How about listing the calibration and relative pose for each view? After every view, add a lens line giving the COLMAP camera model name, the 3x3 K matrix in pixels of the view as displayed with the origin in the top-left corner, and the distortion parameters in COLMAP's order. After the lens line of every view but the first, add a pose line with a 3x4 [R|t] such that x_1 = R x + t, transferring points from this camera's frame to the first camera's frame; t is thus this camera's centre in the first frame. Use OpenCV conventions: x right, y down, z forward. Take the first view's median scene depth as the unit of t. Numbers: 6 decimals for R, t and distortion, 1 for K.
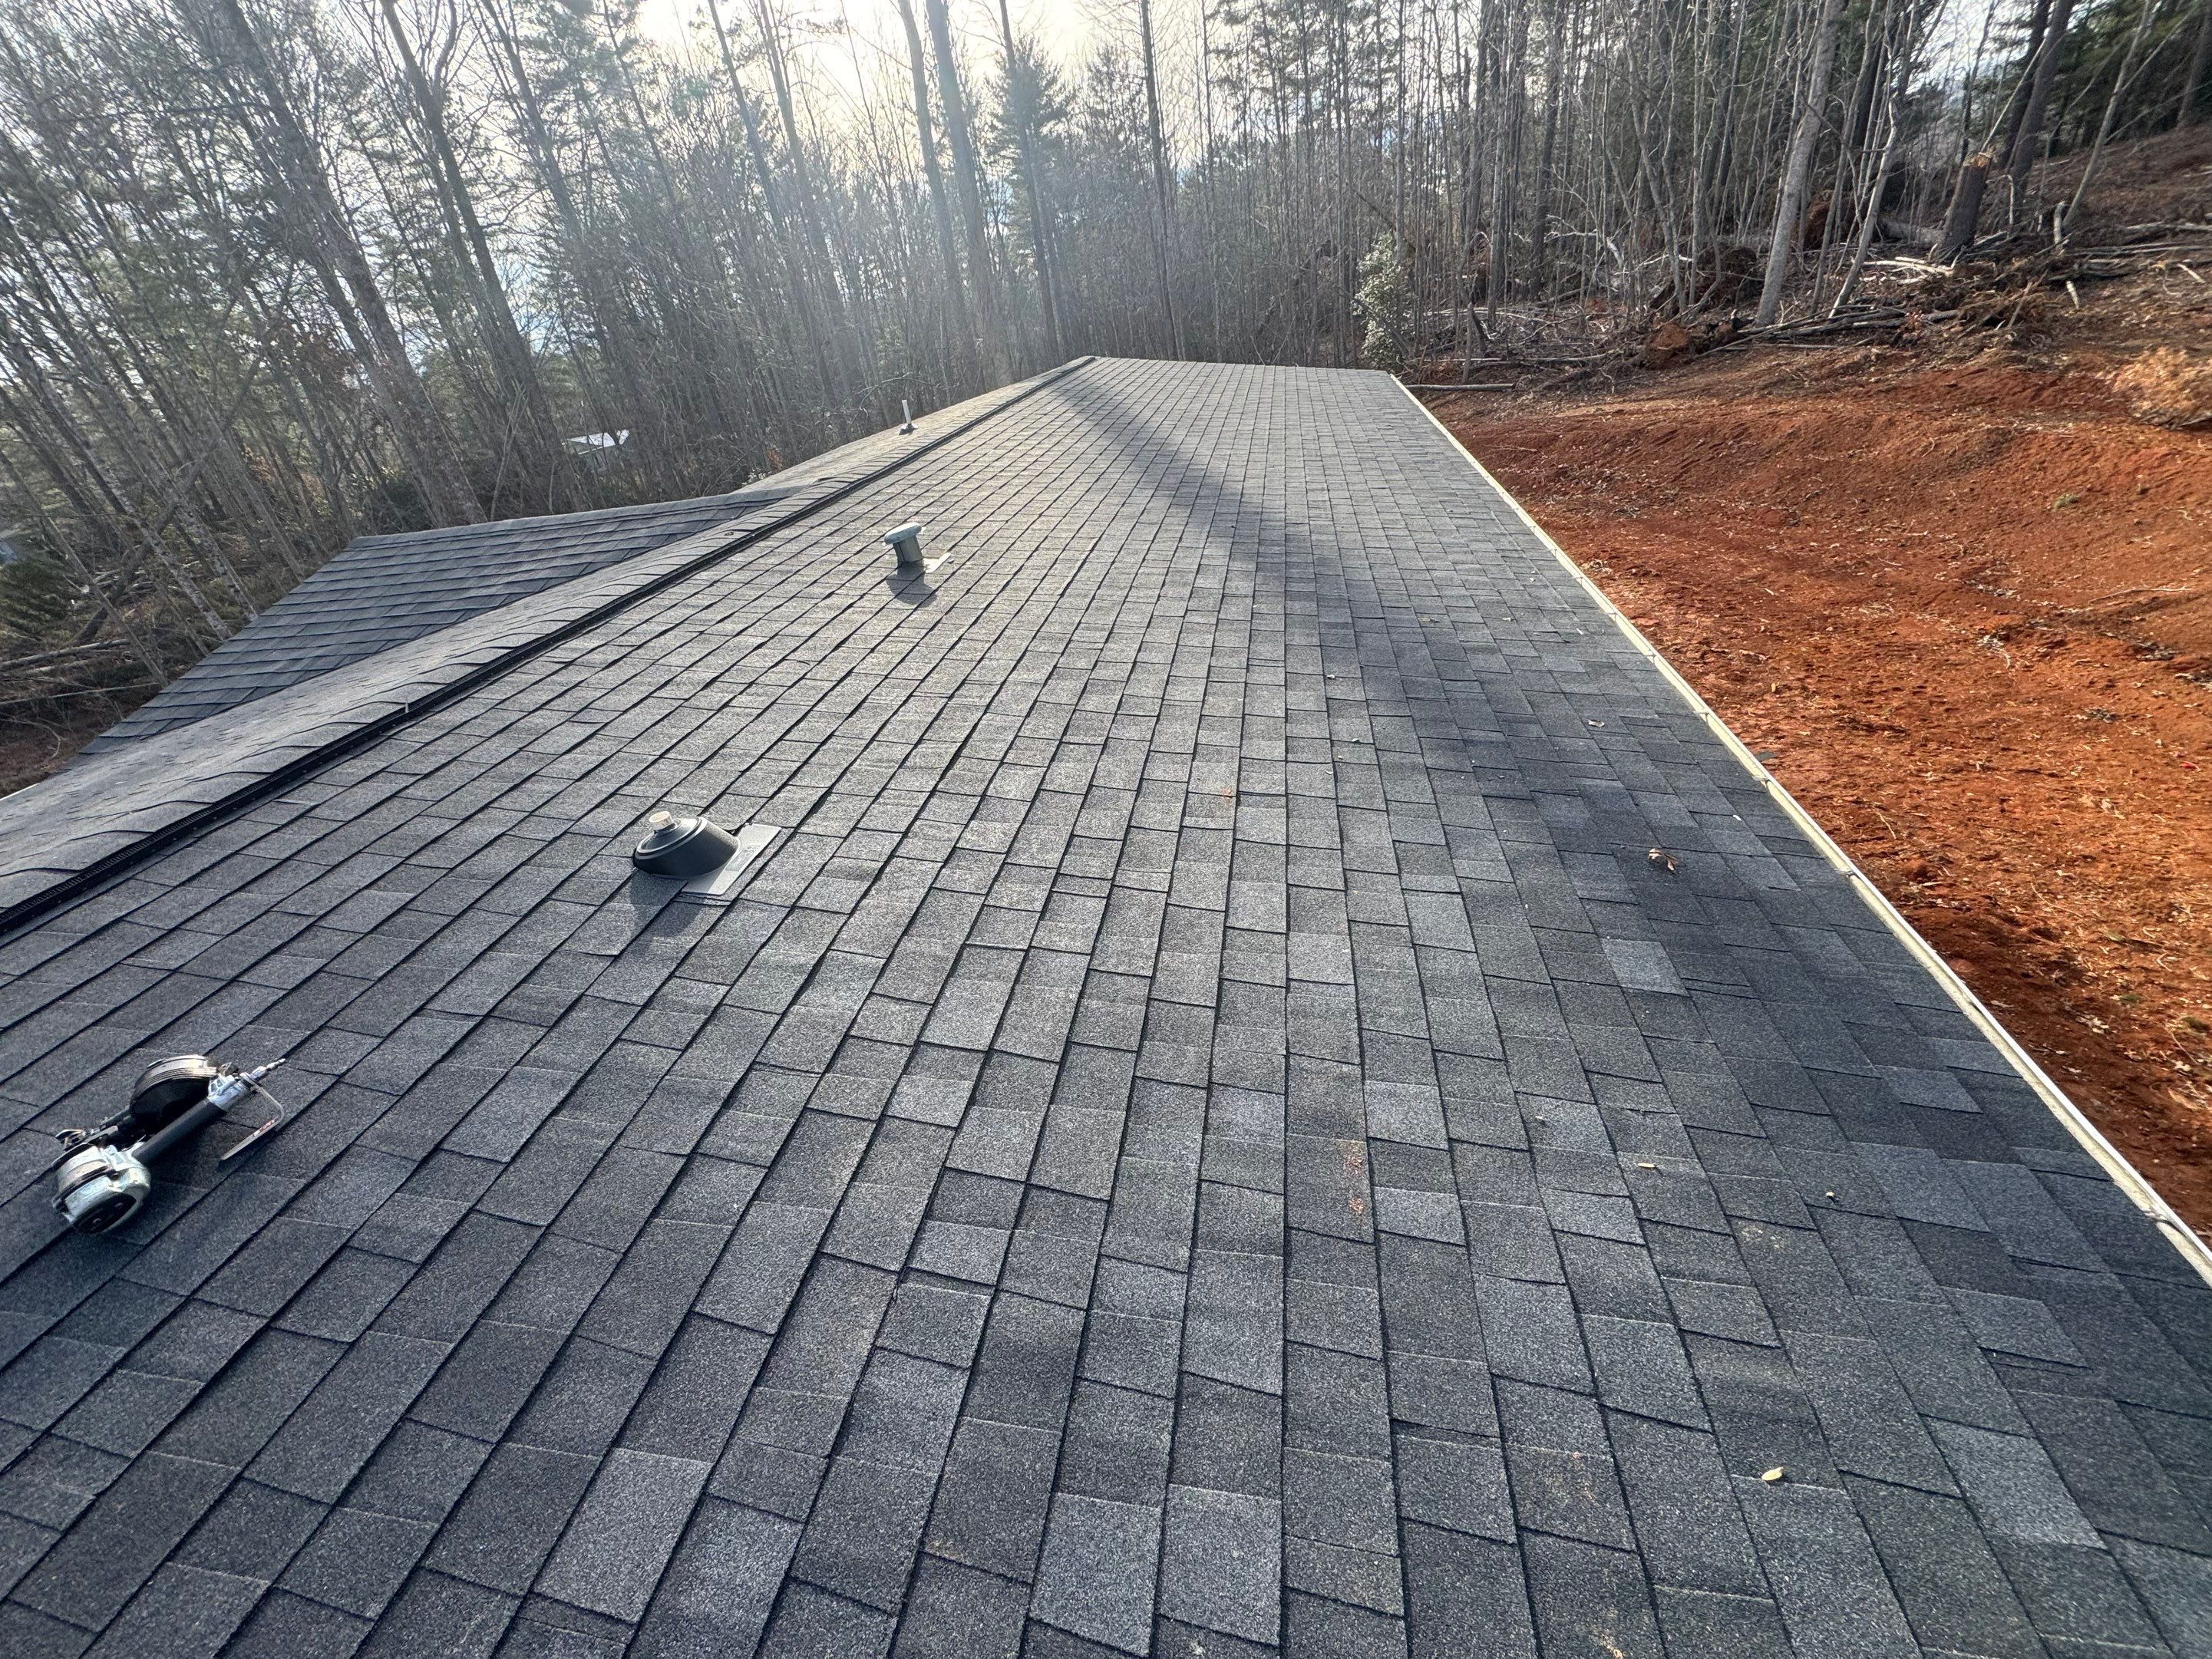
lens RADIAL K [[878.6, 0, 1106.0], [0, 878.6, 829.5], [0, 0, 1]] dist [-0.001032, -0.000144]
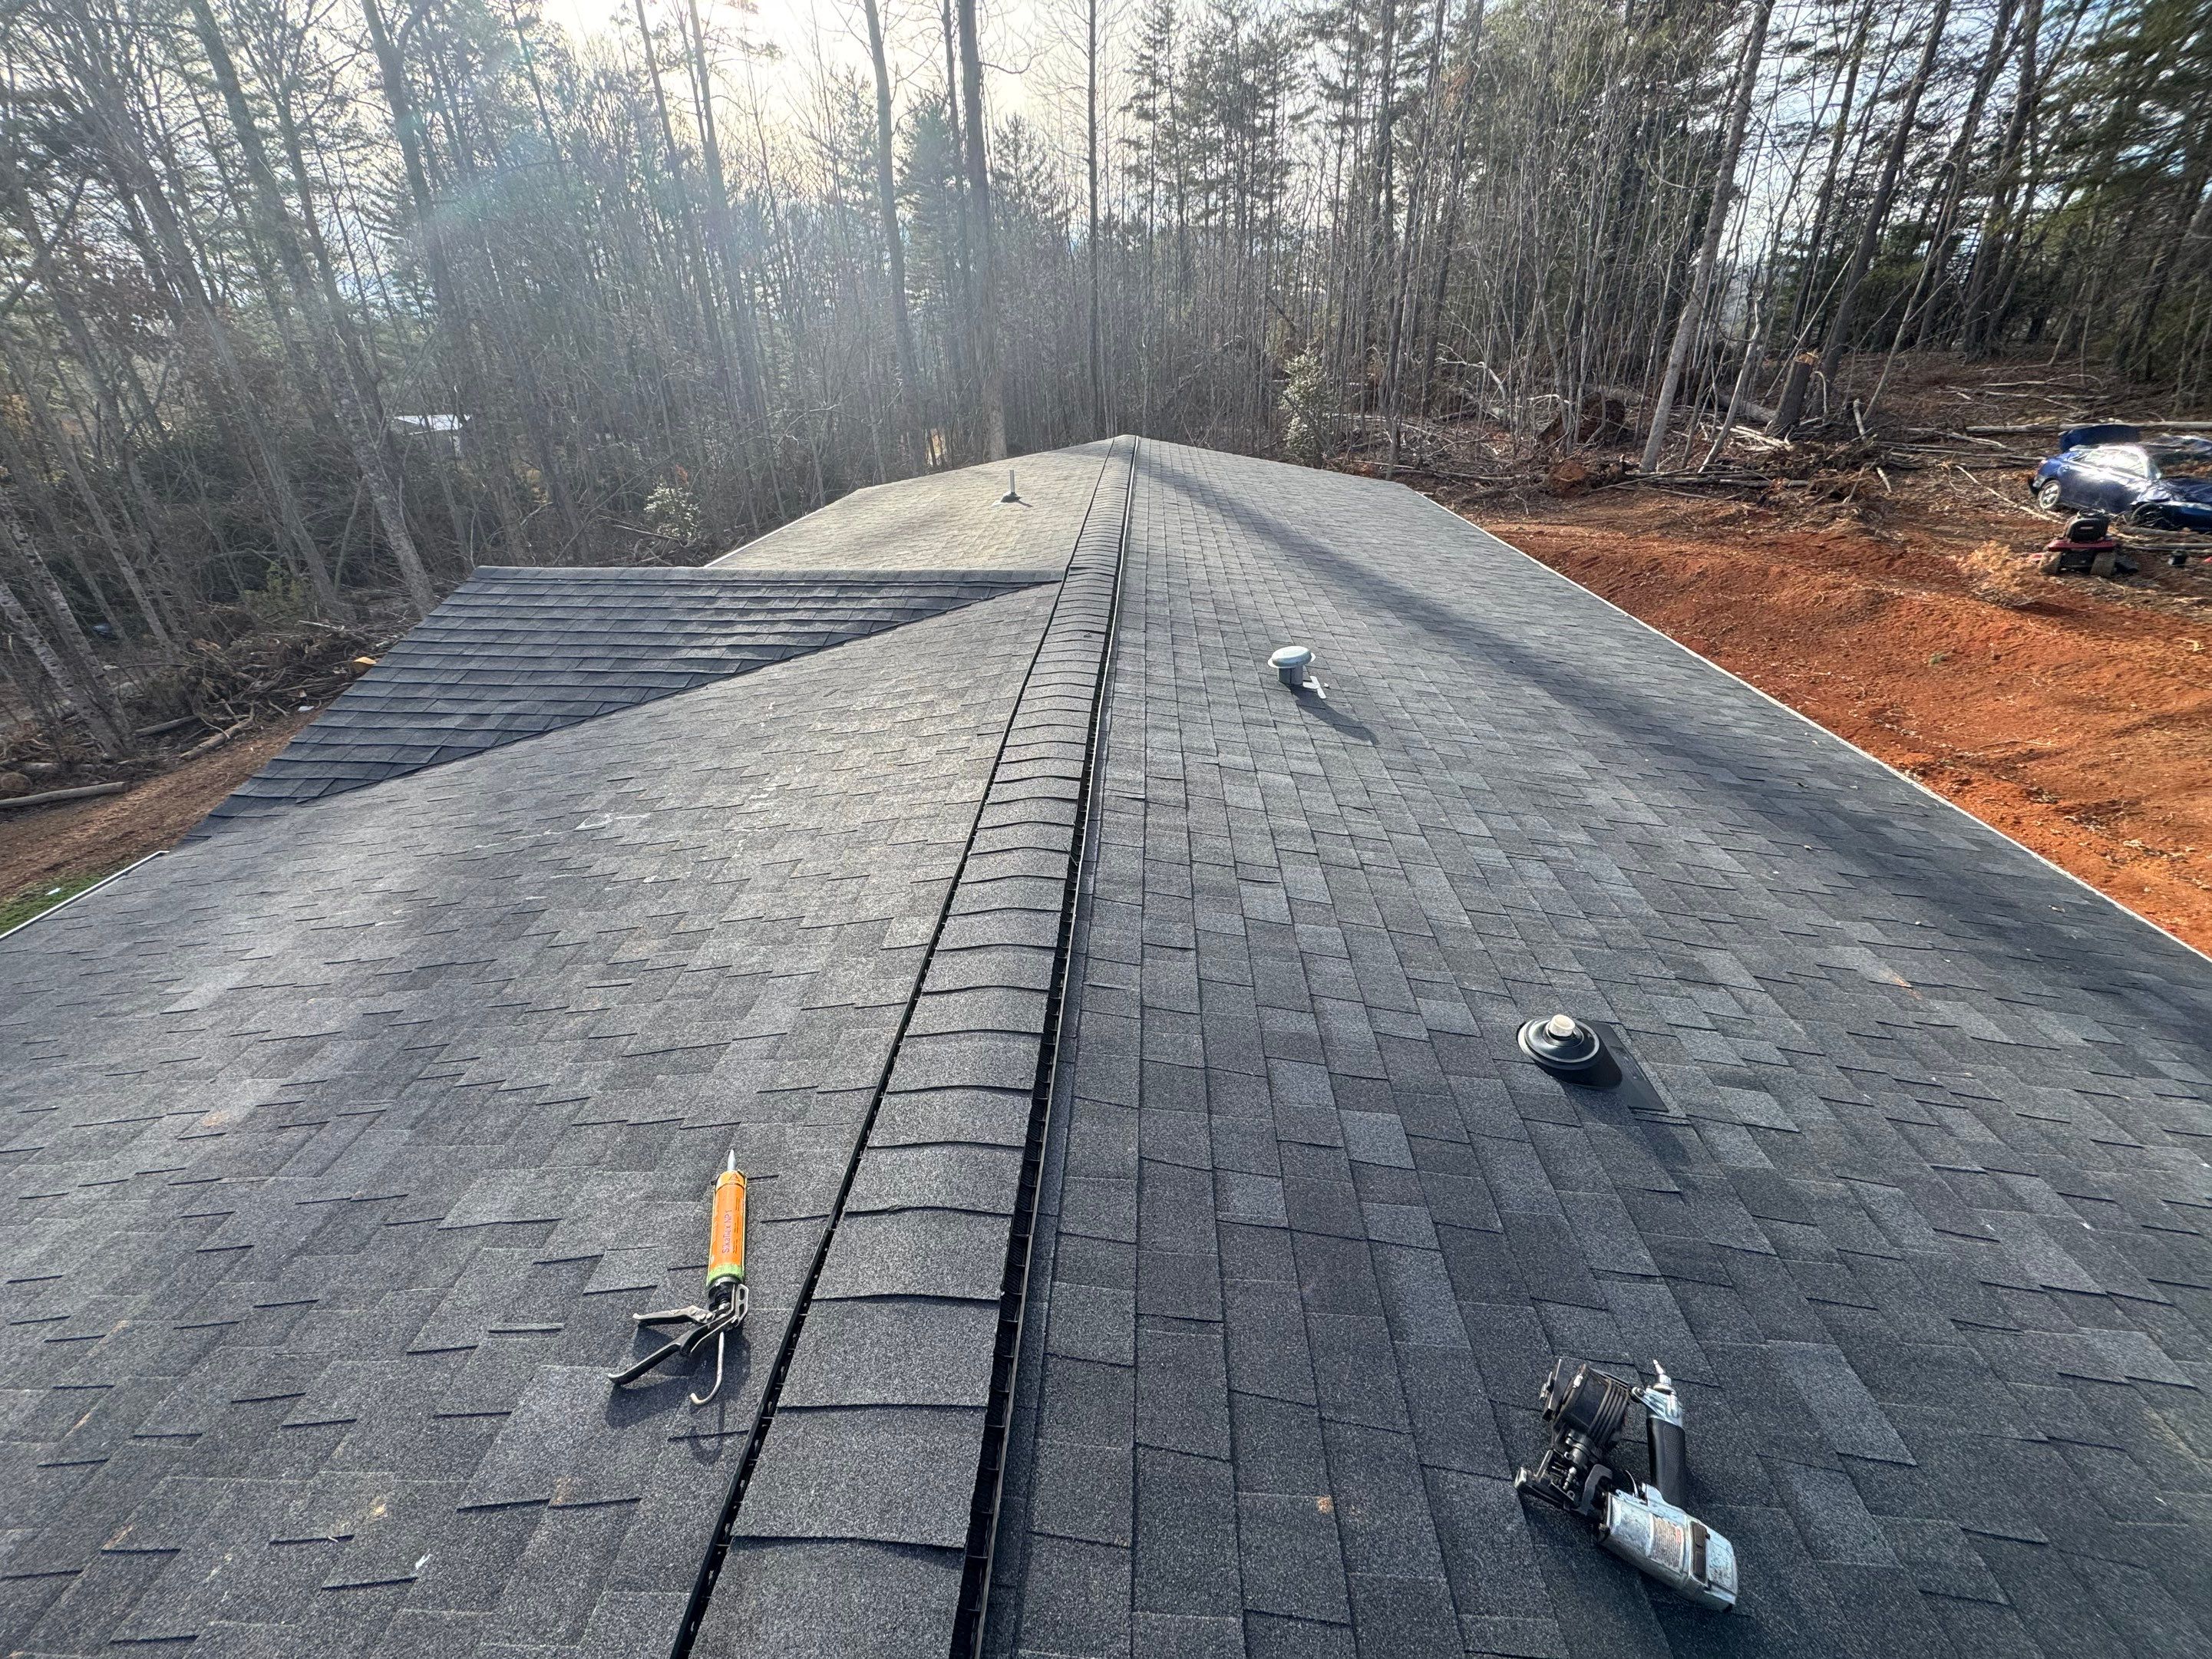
lens RADIAL K [[878.6, 0, 1106.0], [0, 878.6, 829.5], [0, 0, 1]] dist [-0.001032, -0.000144]
pose [[0.983774, 0.049022, 0.172586, -0.136016], [-0.040526, 0.997803, -0.052411, -0.018019], [-0.174776, 0.044566, 0.983599, 0.013673]]
